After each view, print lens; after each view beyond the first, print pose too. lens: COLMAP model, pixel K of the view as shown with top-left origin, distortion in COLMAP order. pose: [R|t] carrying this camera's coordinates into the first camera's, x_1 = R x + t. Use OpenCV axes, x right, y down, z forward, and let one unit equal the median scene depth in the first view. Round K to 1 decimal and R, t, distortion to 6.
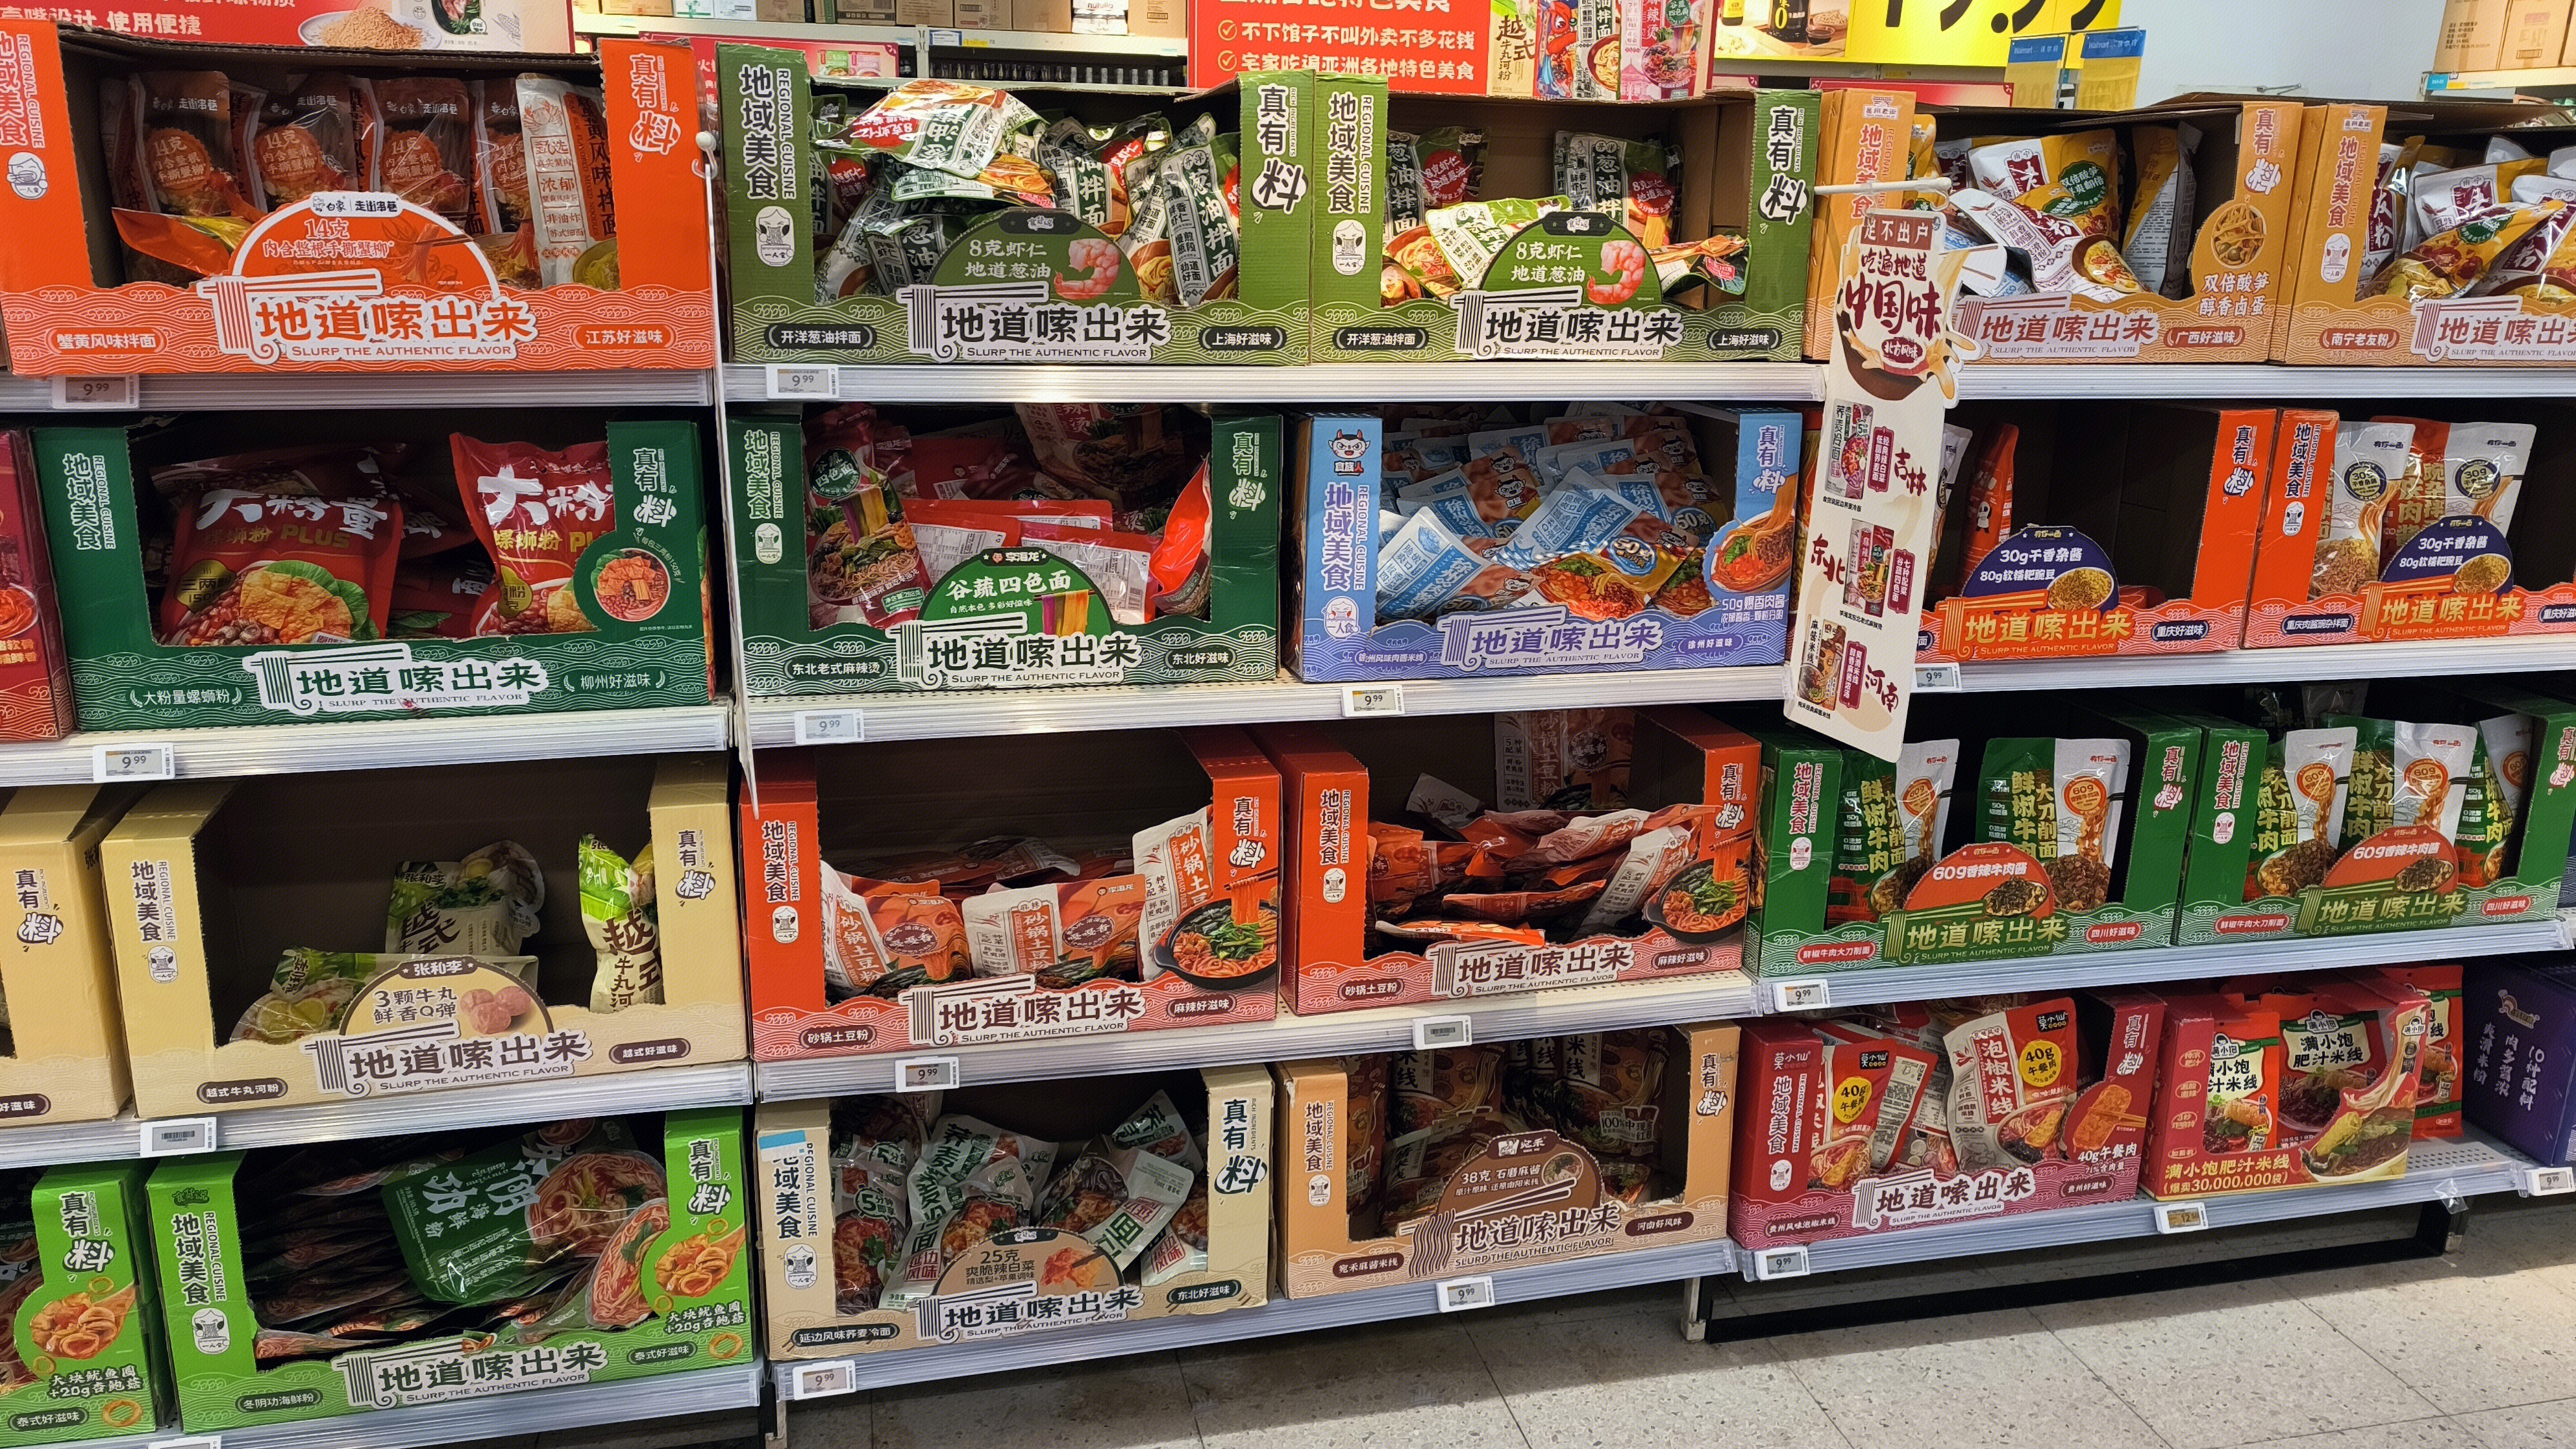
lens RADIAL K [[1883.9, 0, 1291.4], [0, 1883.9, 730.1], [0, 0, 1]] dist [0.029677, -0.014633]
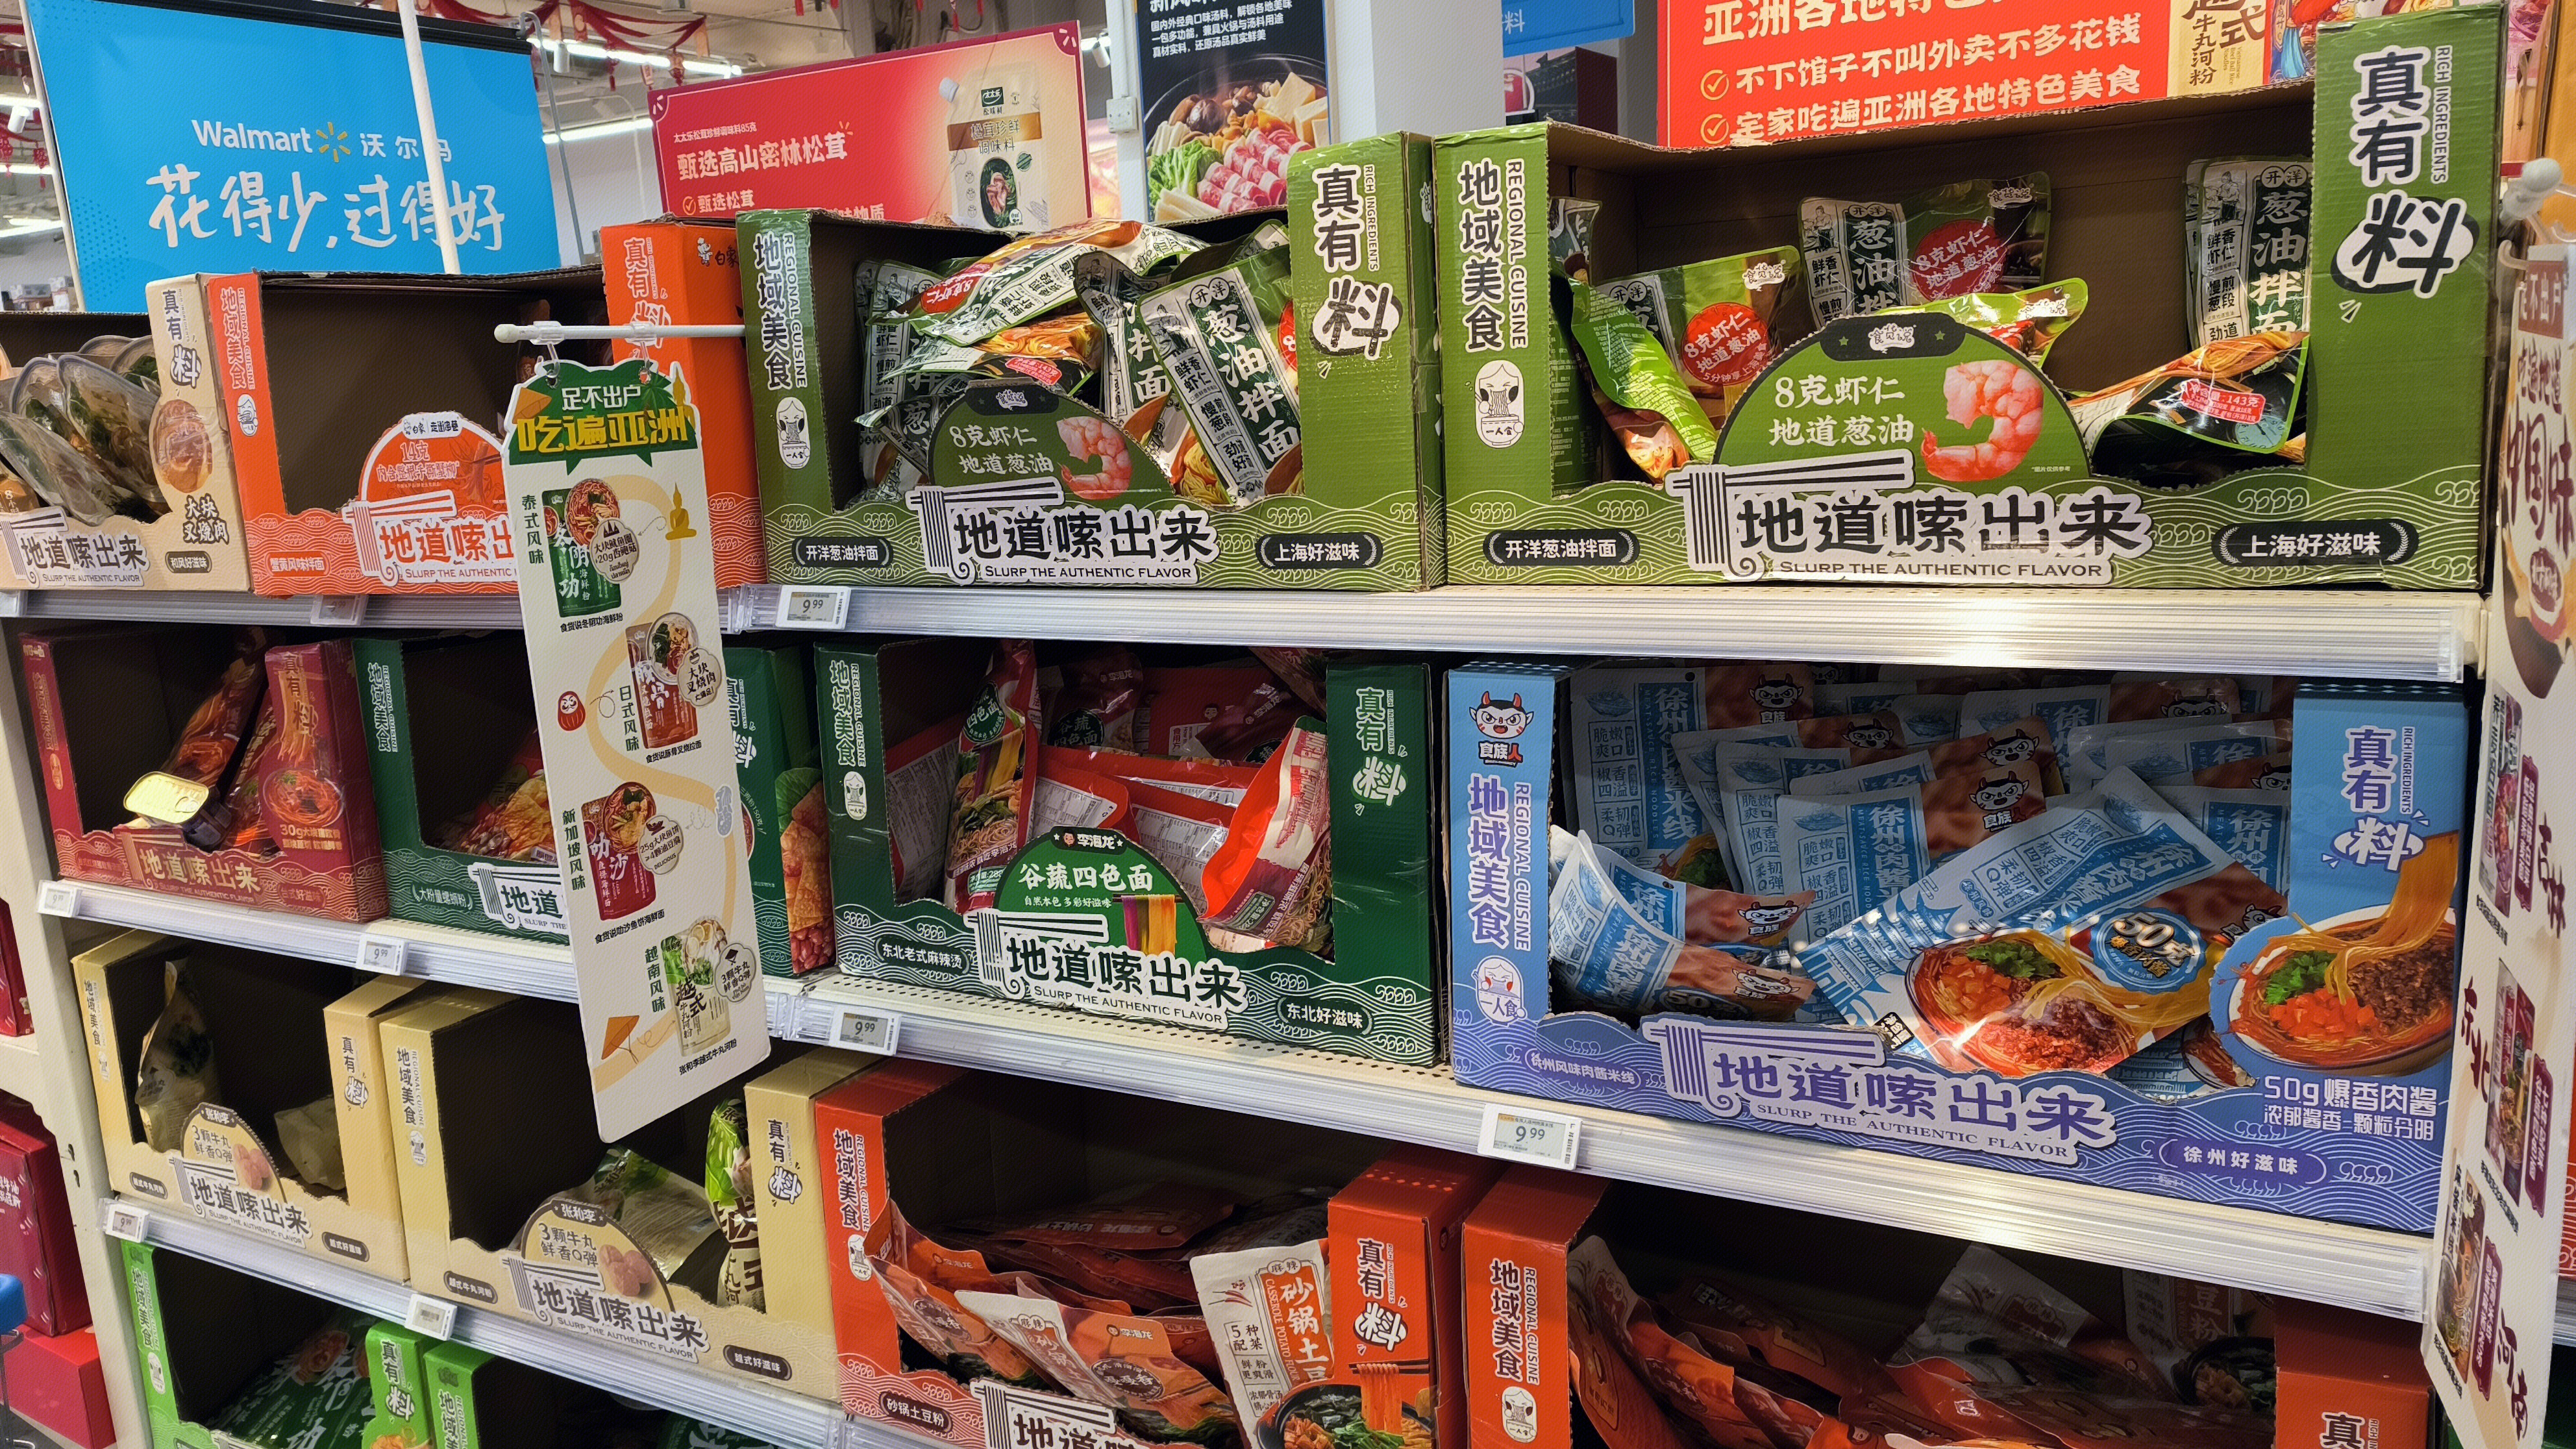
lens RADIAL K [[1883.9, 0, 1292.6], [0, 1883.9, 722.2], [0, 0, 1]] dist [0.029677, -0.014633]
pose [[0.712249, 0.066696, -0.698751, 0.414049], [-0.120937, 0.992249, -0.028562, -0.123836], [0.691430, 0.104848, 0.714795, 0.511731]]
